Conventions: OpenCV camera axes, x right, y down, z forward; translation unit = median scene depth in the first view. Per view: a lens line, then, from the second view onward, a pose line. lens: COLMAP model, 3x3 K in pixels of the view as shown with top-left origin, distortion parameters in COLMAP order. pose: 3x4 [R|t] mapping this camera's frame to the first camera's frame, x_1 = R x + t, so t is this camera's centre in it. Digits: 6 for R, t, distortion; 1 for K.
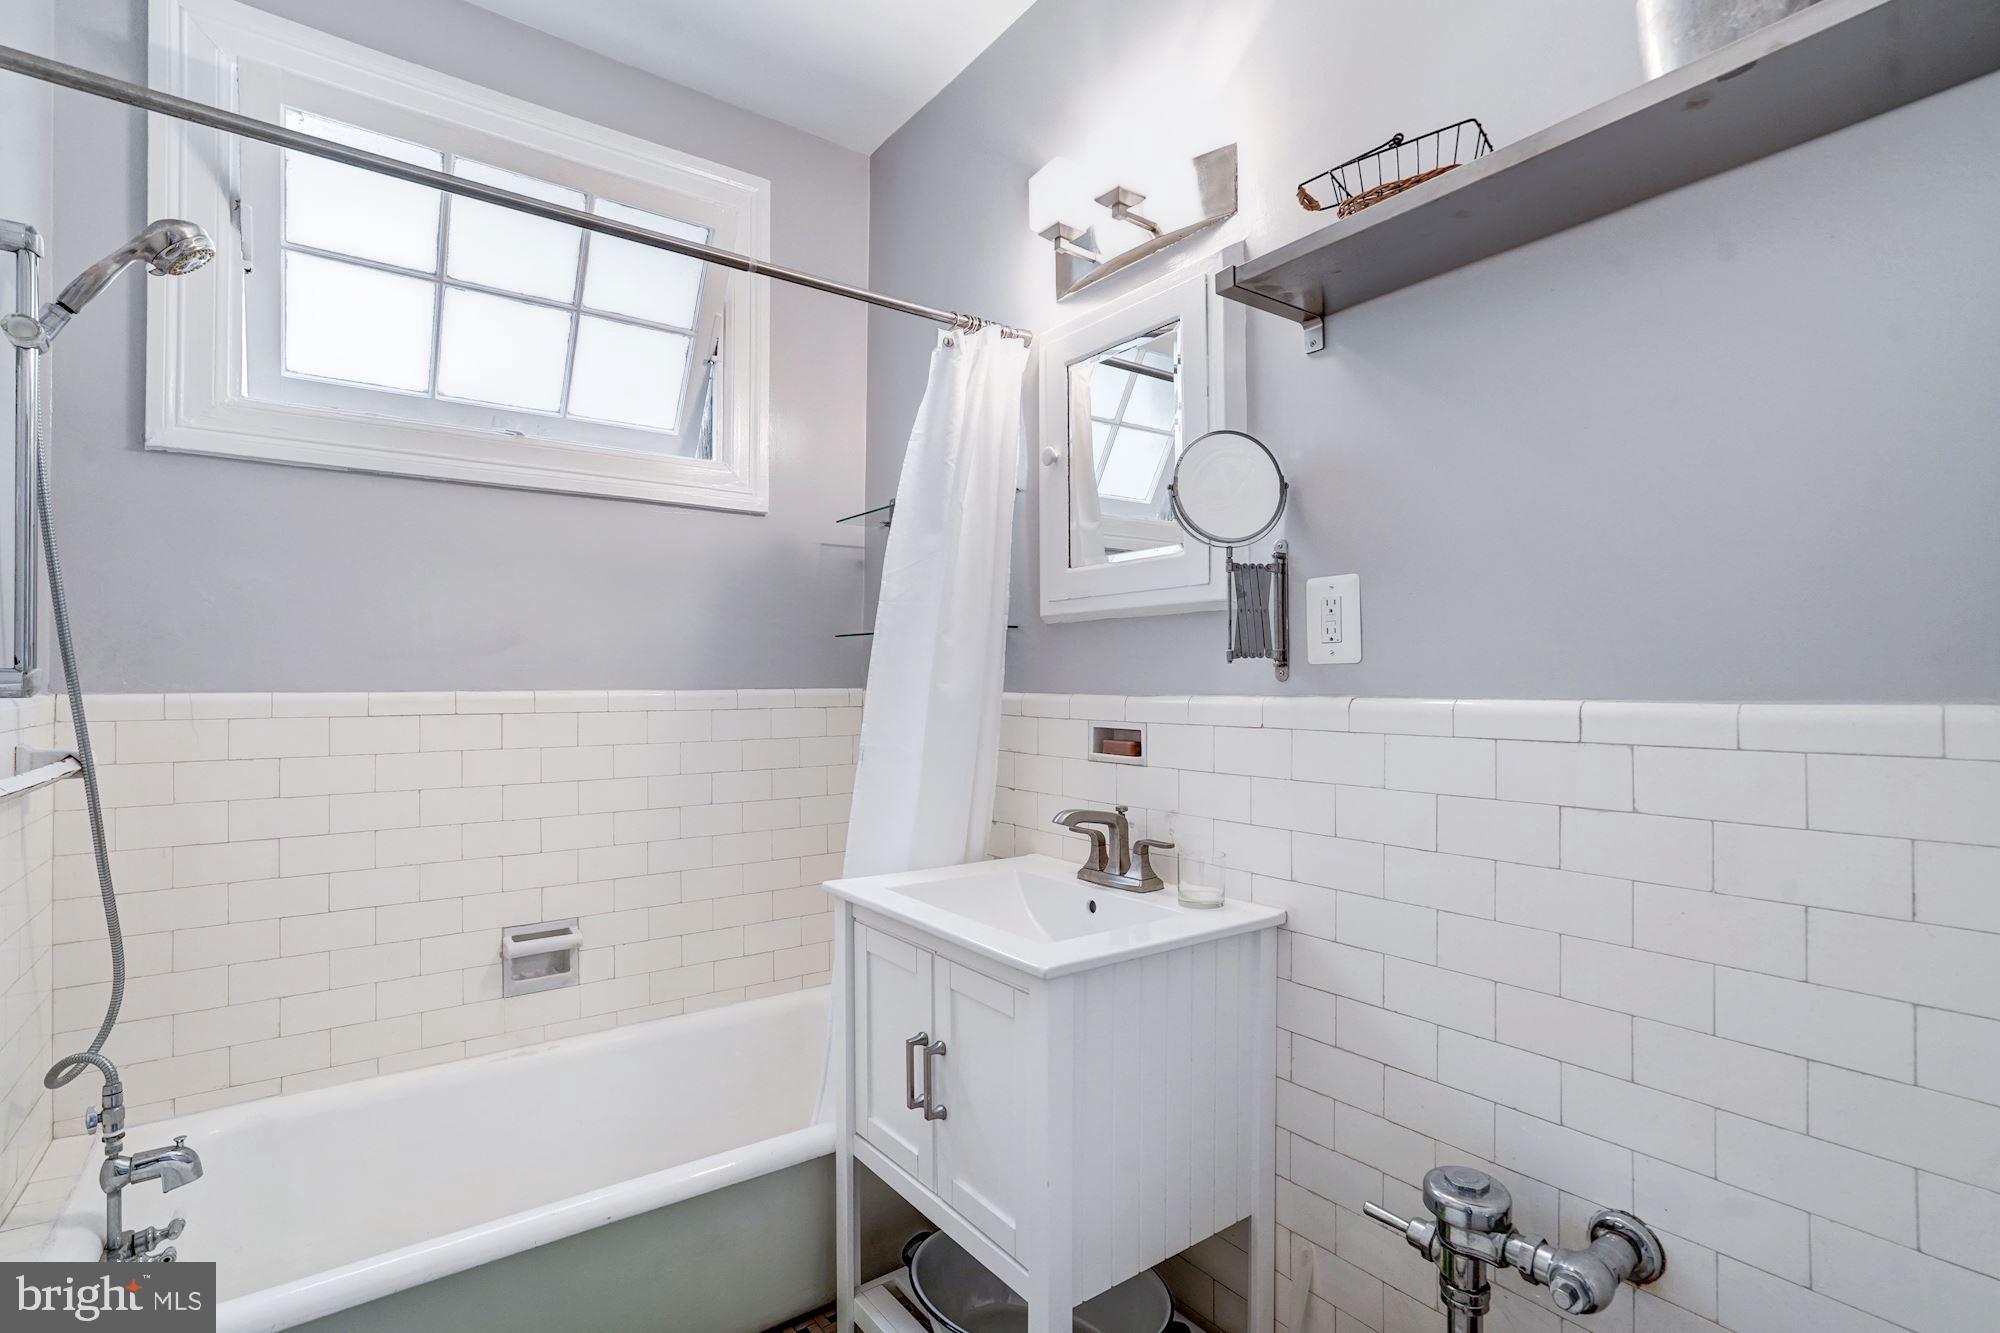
lens RADIAL K [[922.5, 0, 1002.7], [0, 922.5, 682.9], [0, 0, 1]] dist [-0.031781, 0.013904]
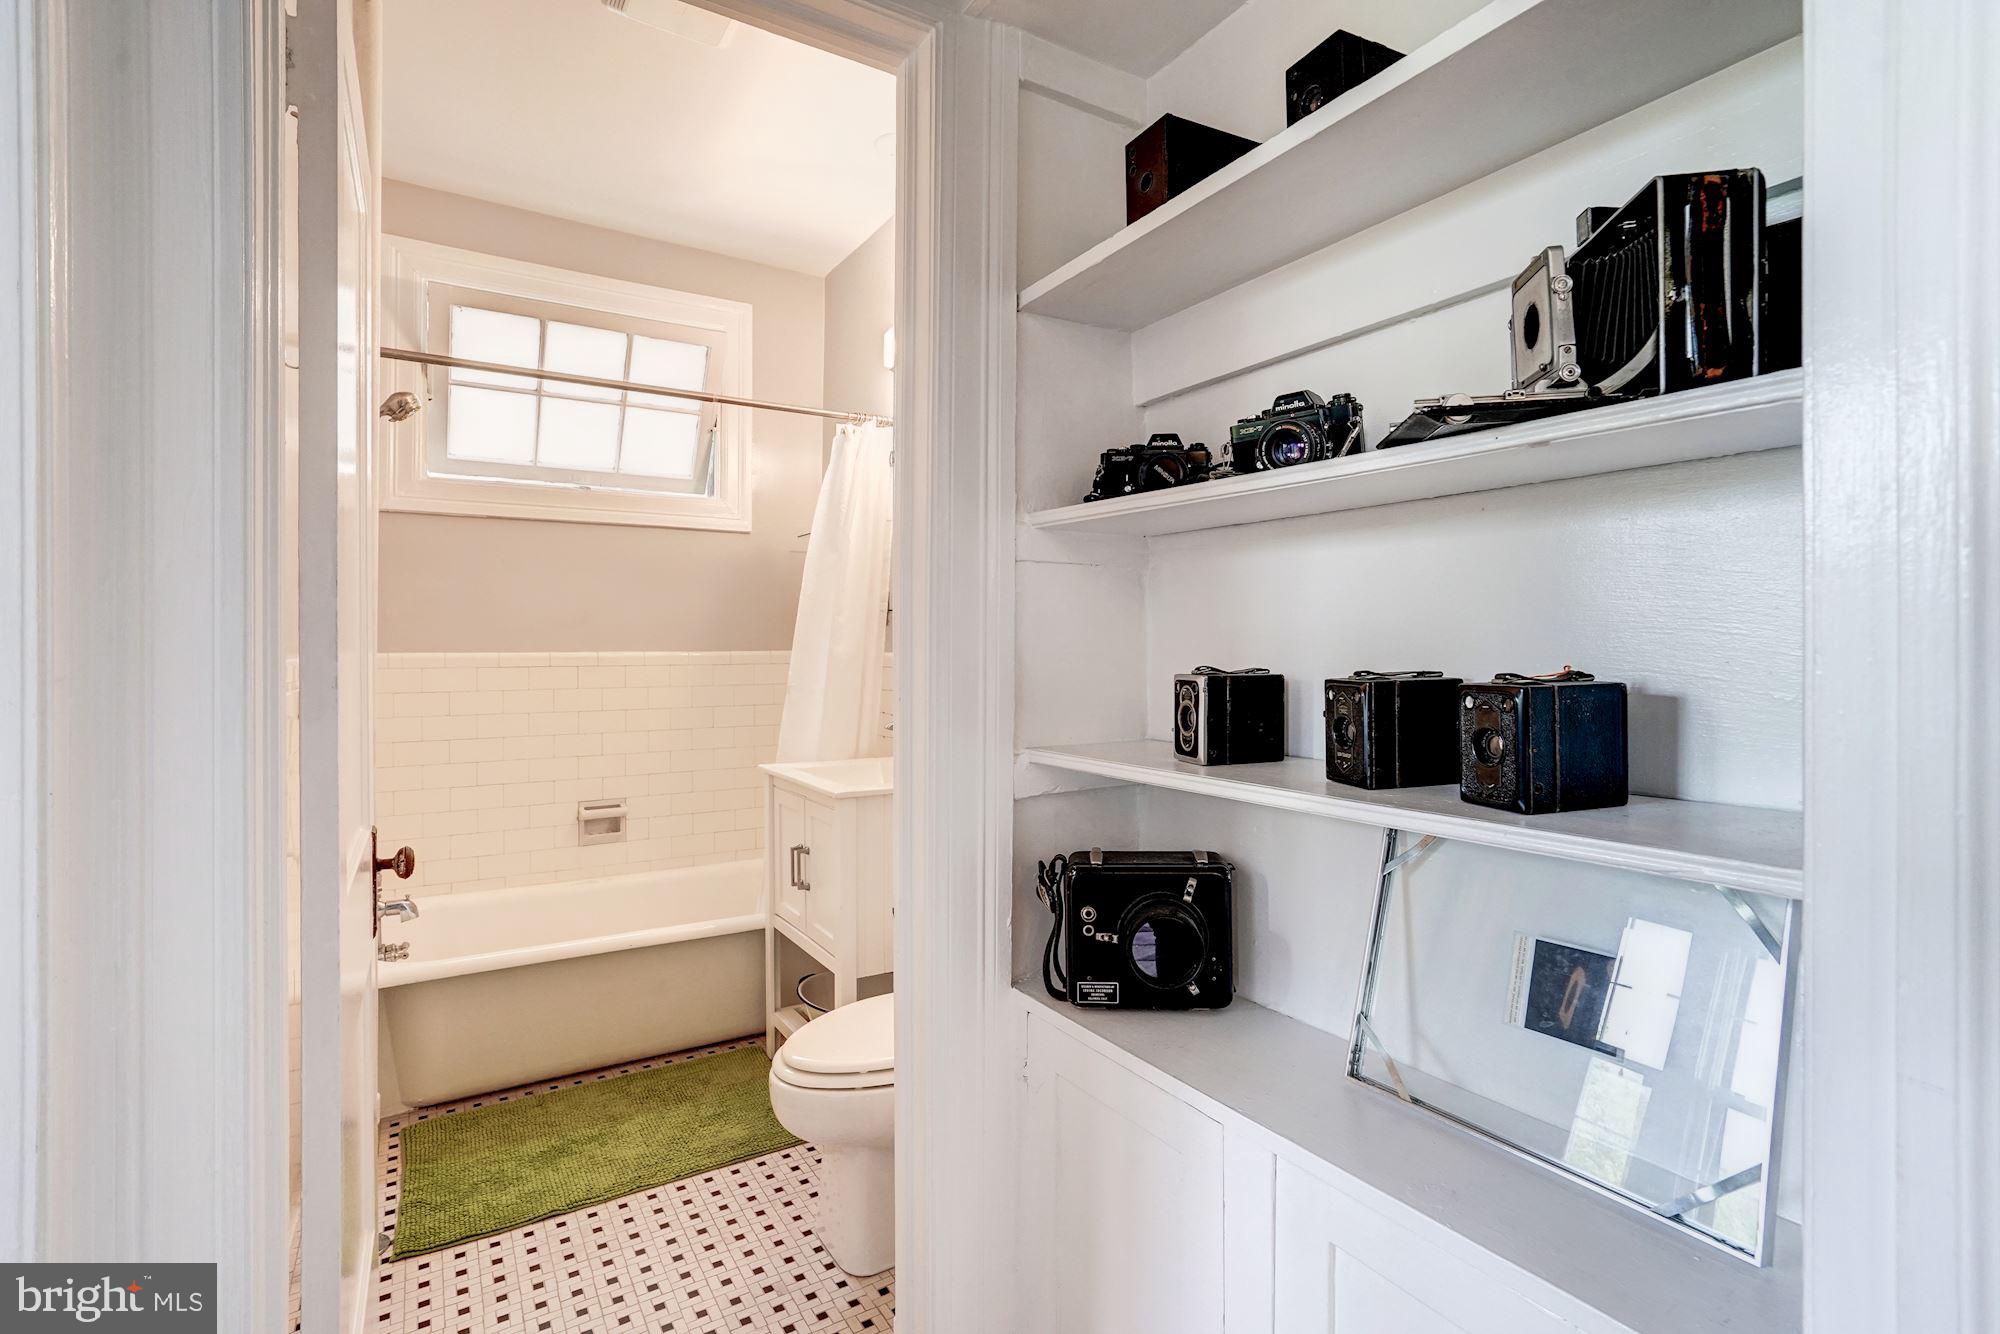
lens RADIAL K [[922.5, 0, 987.0], [0, 922.5, 647.4], [0, 0, 1]] dist [-0.031781, 0.013904]
pose [[0.995184, -0.002287, -0.097995, 0.342922], [0.002429, 0.999996, 0.001326, 0.001232], [0.097992, -0.001558, 0.995186, -0.560151]]
